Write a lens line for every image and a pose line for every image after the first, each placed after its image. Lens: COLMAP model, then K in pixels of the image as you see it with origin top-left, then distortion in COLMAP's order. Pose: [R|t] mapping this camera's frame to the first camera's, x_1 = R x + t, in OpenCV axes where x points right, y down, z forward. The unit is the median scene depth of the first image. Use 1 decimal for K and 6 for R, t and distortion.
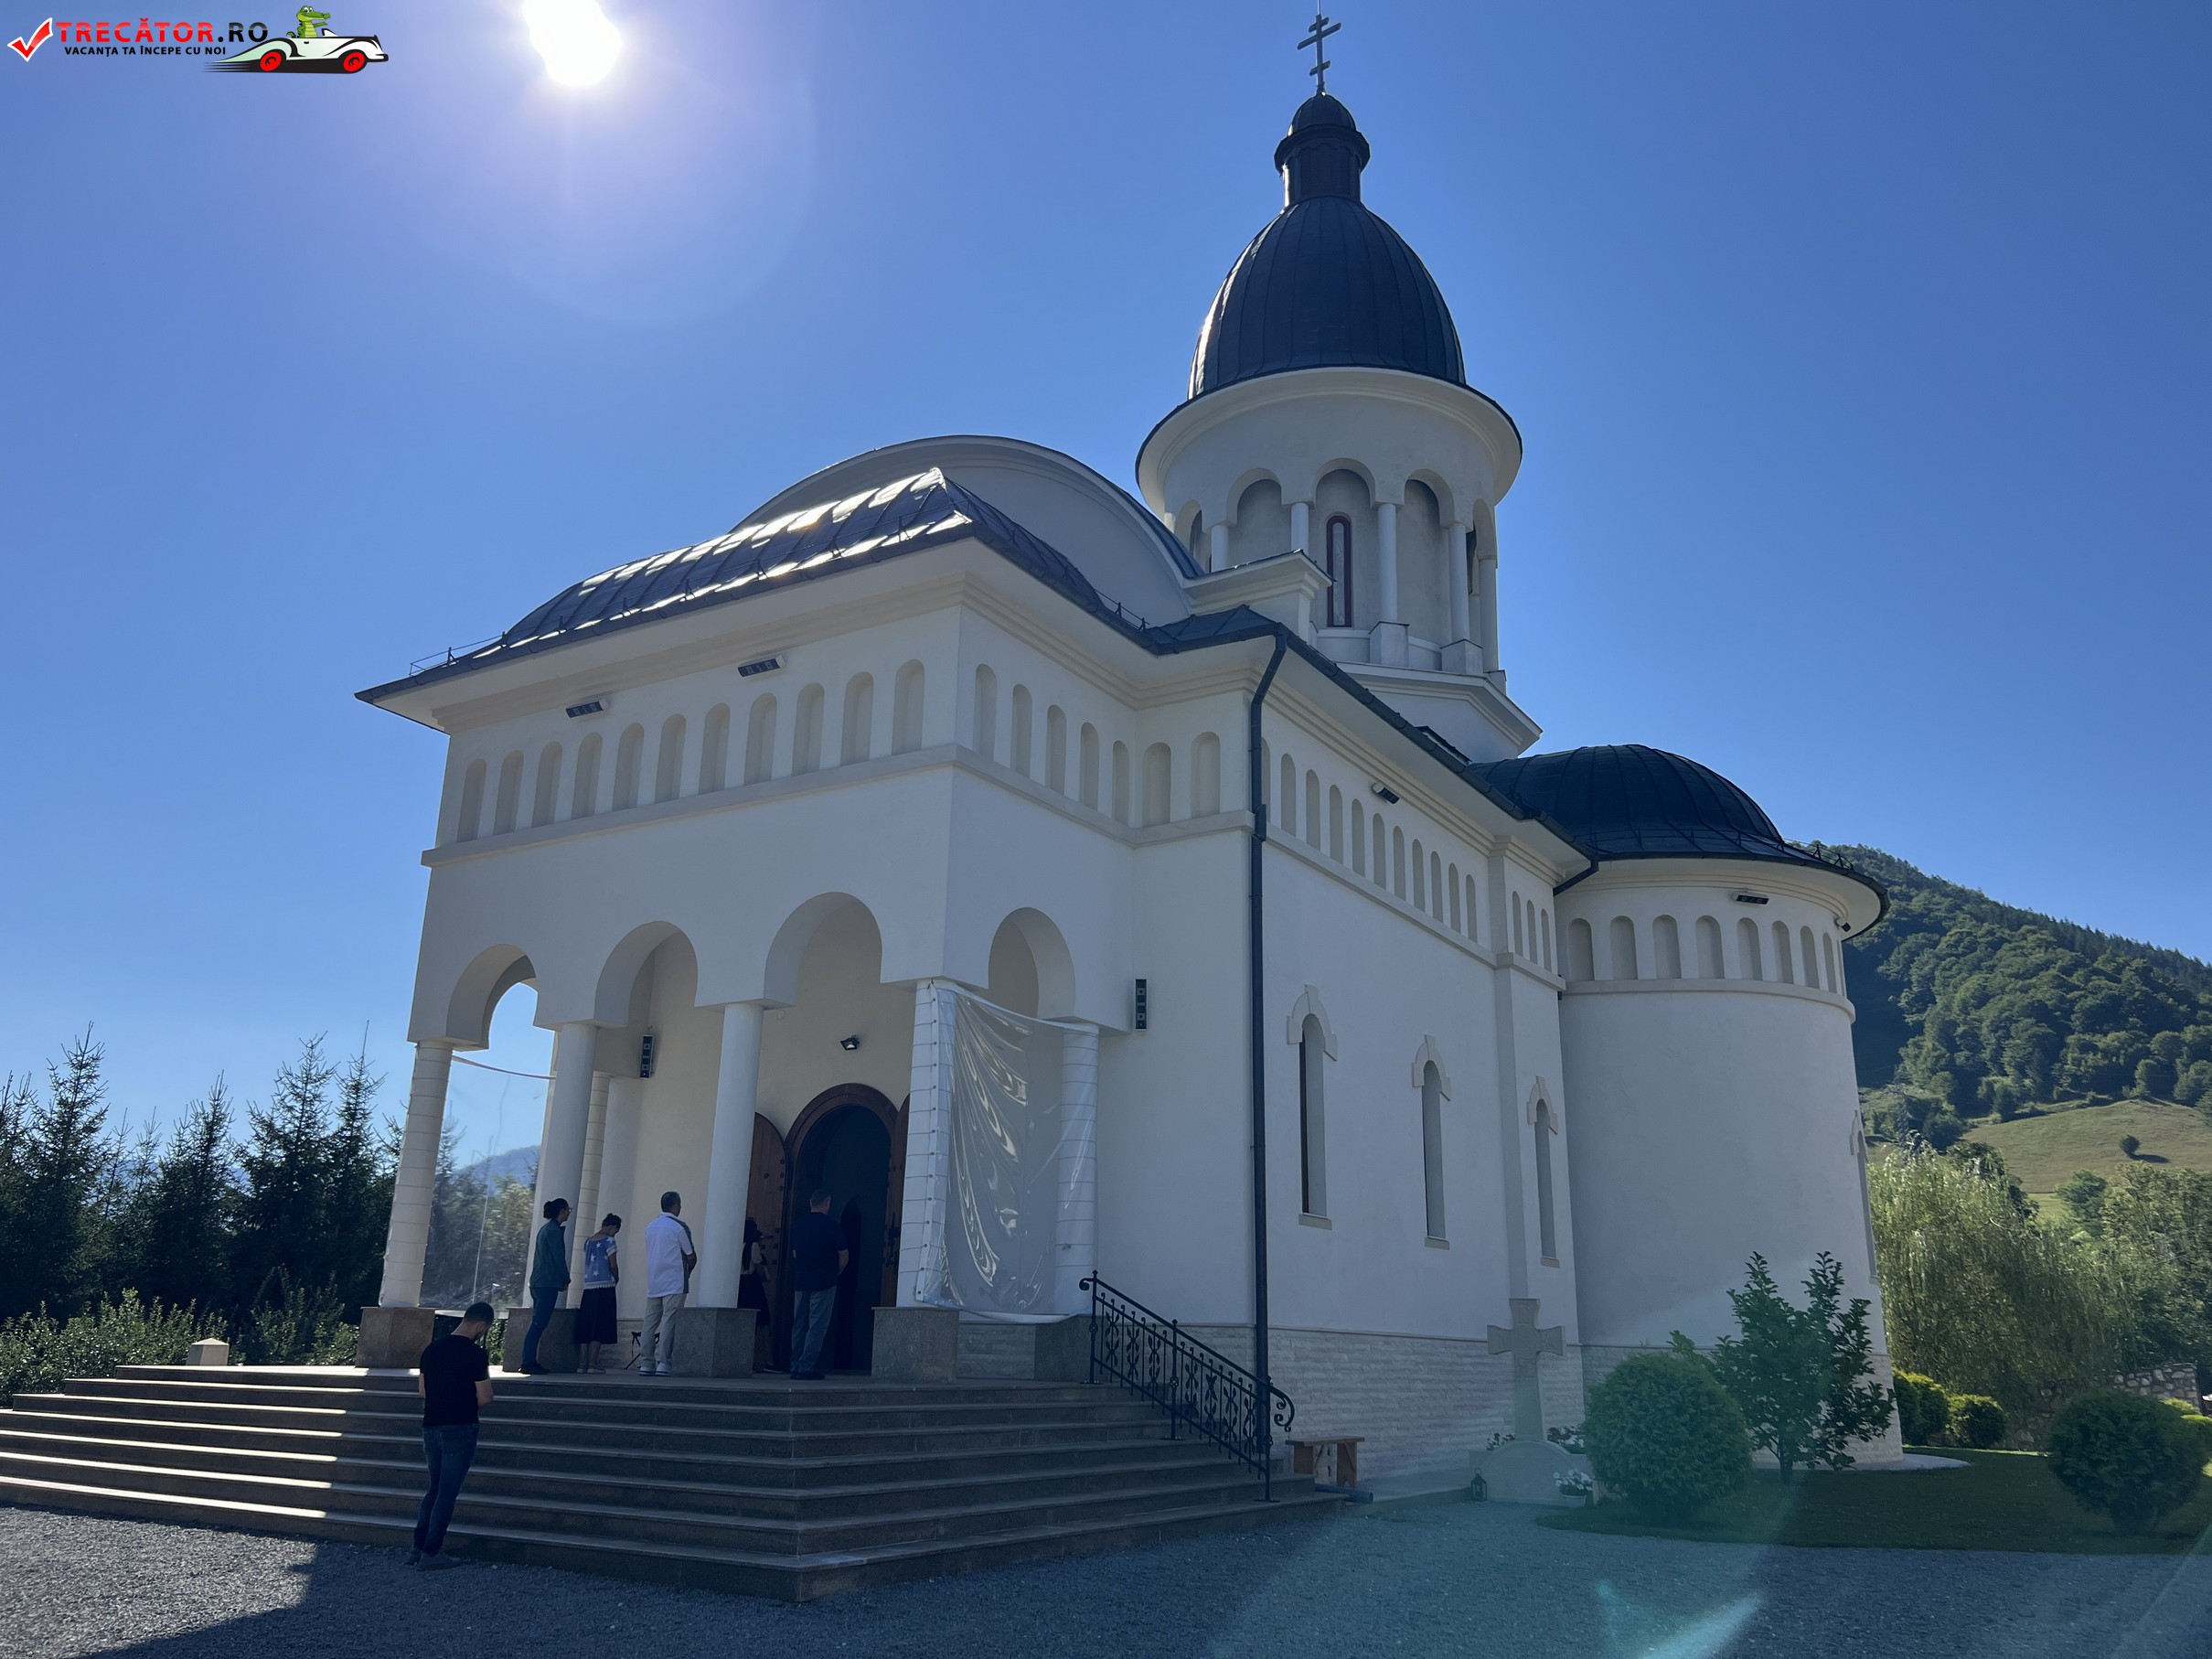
lens RADIAL K [[1678.0, 0, 1122.3], [0, 1678.0, 828.3], [0, 0, 1]] dist [0.057609, -0.067044]
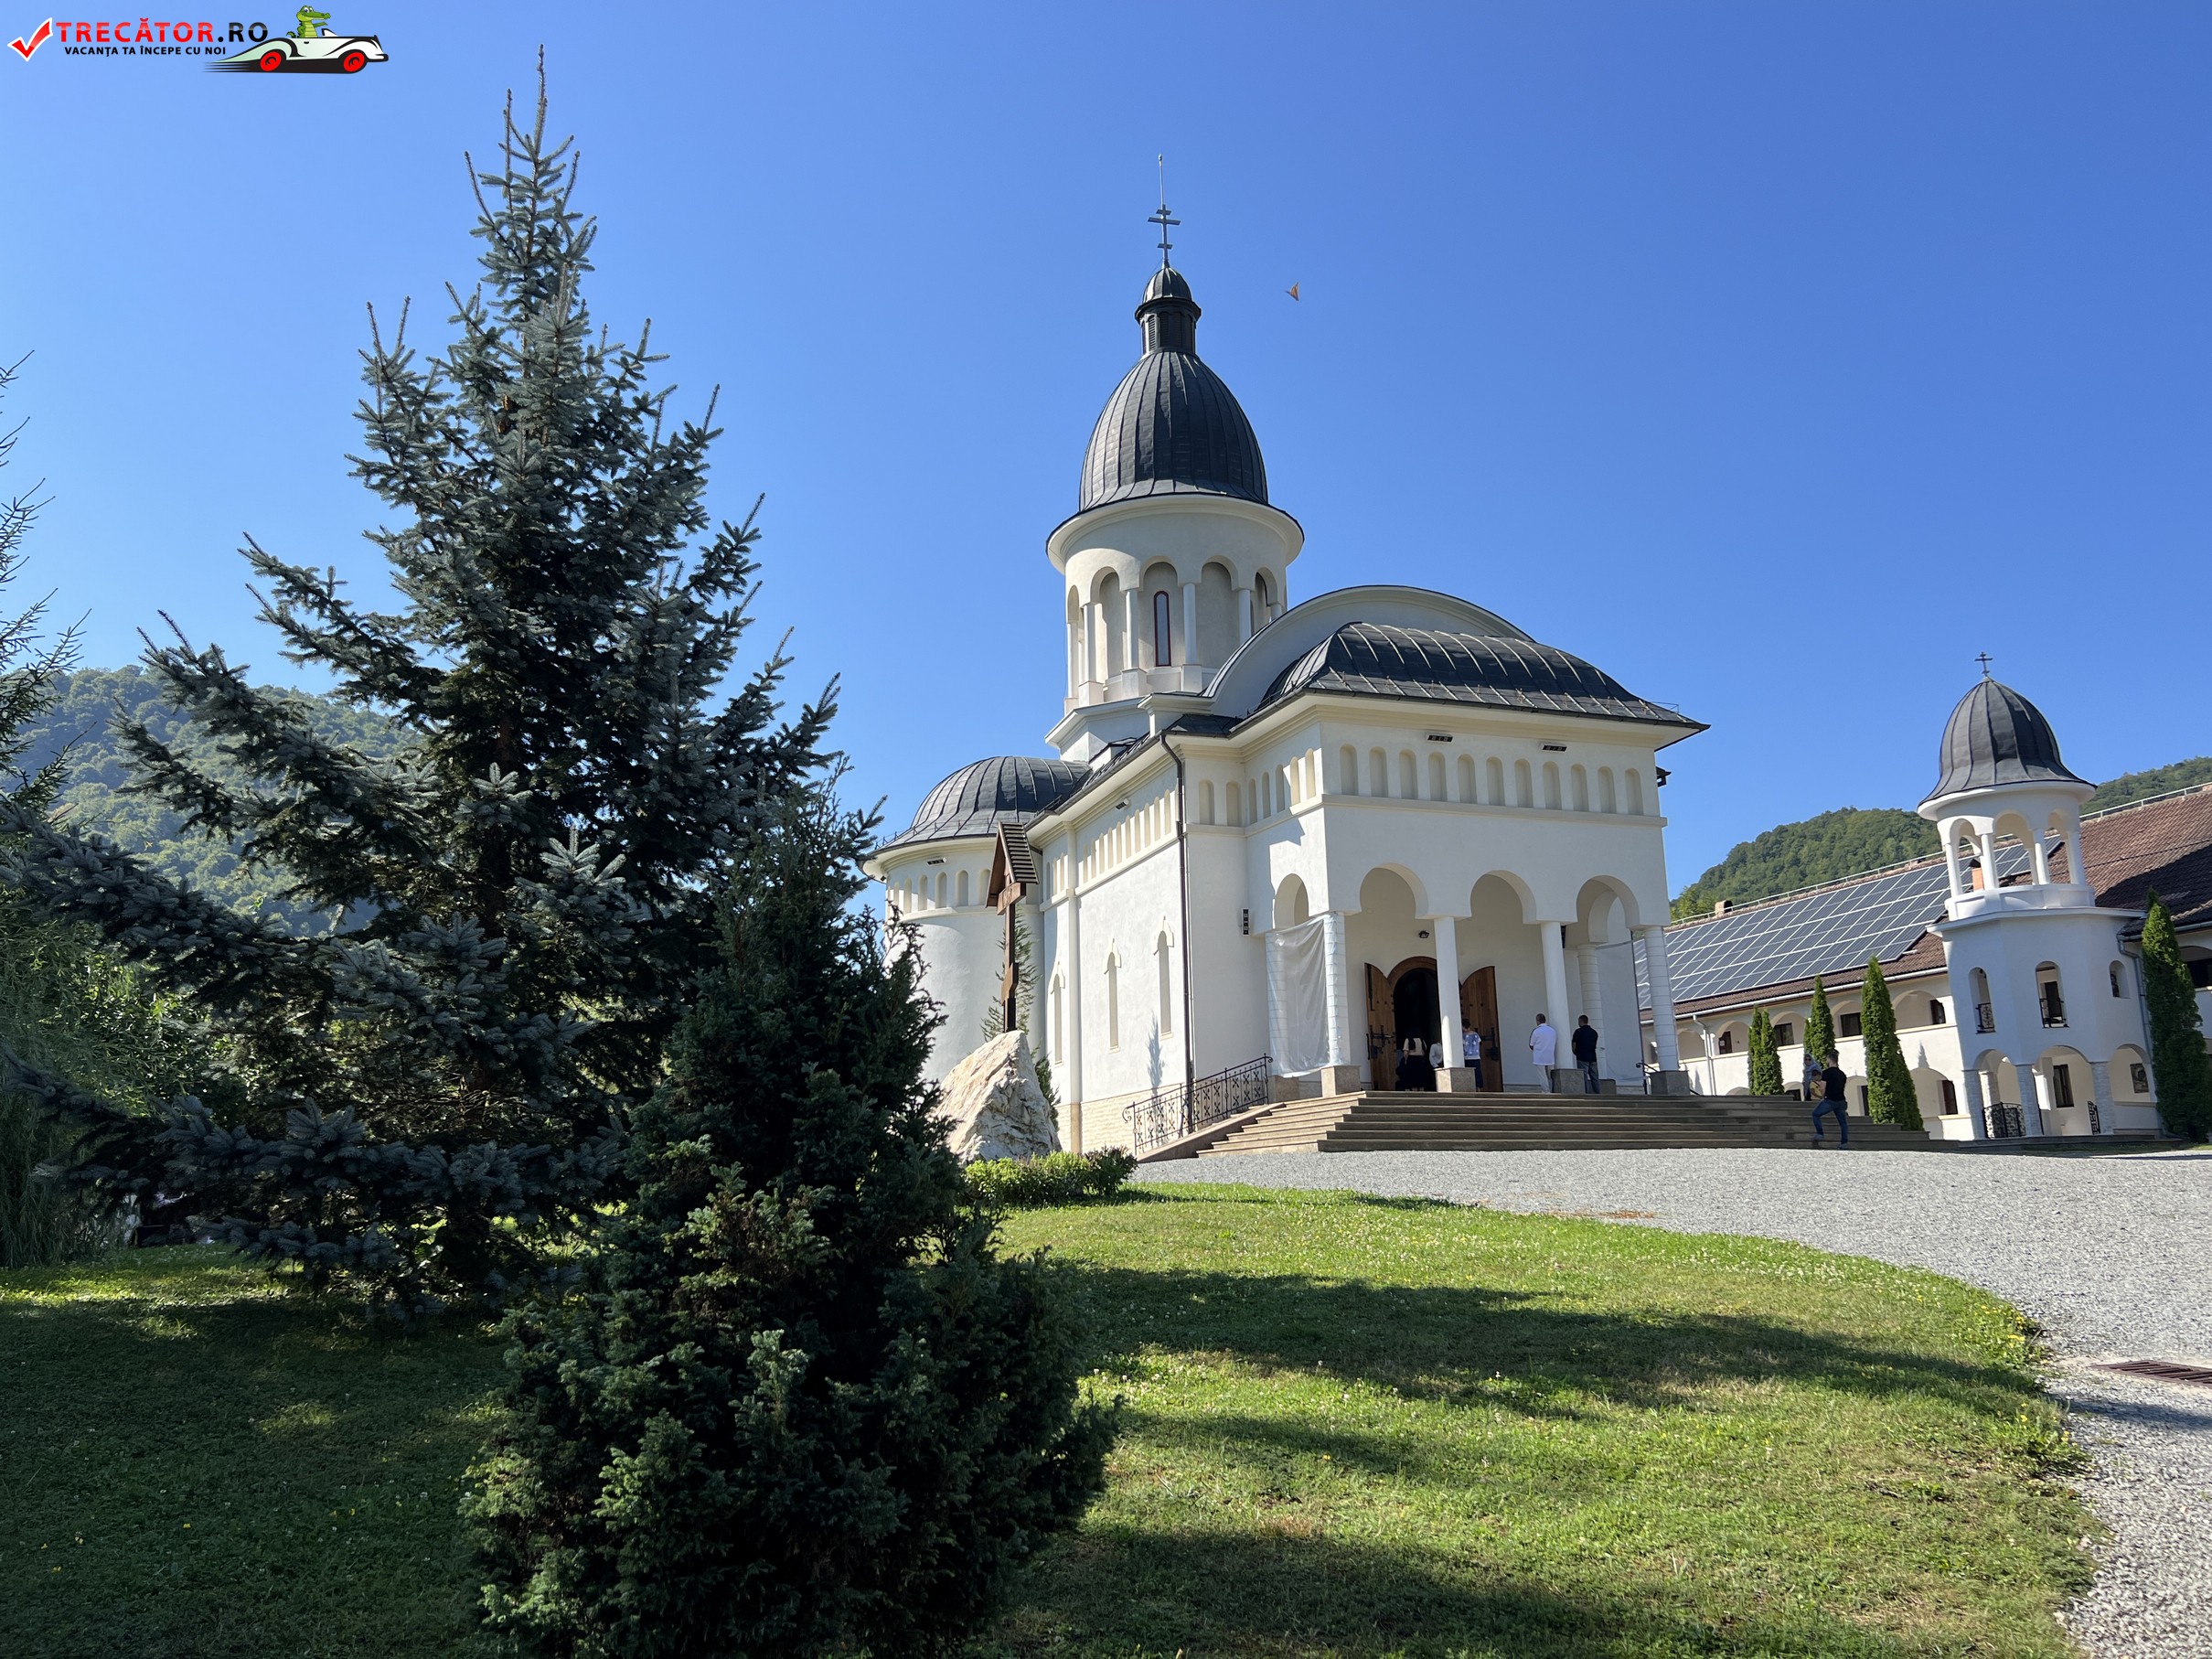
lens RADIAL K [[1678.0, 0, 1087.5], [0, 1678.0, 830.3], [0, 0, 1]] dist [0.057609, -0.067044]
pose [[0.641247, 0.138240, 0.754779, -0.234440], [-0.200187, 0.979713, -0.009362, 0.014316], [-0.740761, -0.145094, 0.655912, 0.012870]]
